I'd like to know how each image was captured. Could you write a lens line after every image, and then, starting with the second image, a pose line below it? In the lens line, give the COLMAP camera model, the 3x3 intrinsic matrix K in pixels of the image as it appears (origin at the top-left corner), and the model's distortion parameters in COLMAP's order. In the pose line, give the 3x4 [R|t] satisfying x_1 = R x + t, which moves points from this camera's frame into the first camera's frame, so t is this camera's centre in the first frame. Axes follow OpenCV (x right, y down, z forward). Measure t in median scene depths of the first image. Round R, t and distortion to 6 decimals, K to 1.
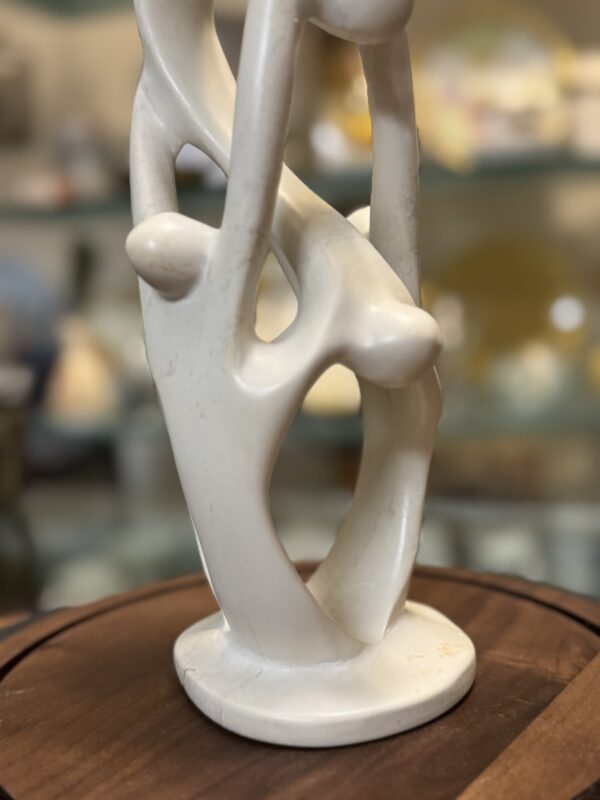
lens RADIAL K [[944.1, 0, 300.0], [0, 944.1, 400.0], [0, 0, 1]] dist [0.265746, -0.729272]
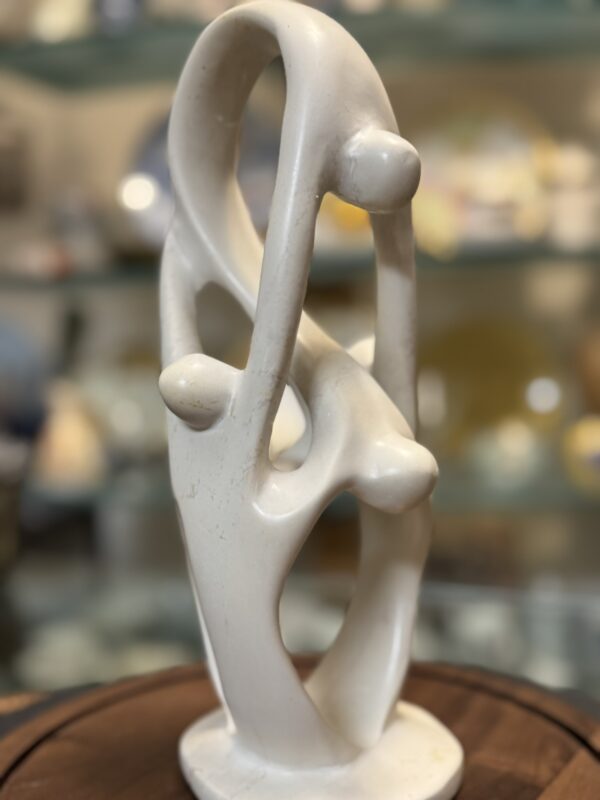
lens RADIAL K [[944.1, 0, 300.0], [0, 944.1, 400.0], [0, 0, 1]] dist [0.265746, -0.729272]
pose [[0.999330, 0.027291, 0.024391, -0.038304], [-0.025883, 0.998079, -0.056290, -0.073371], [-0.025880, 0.055621, 0.998116, -0.101461]]
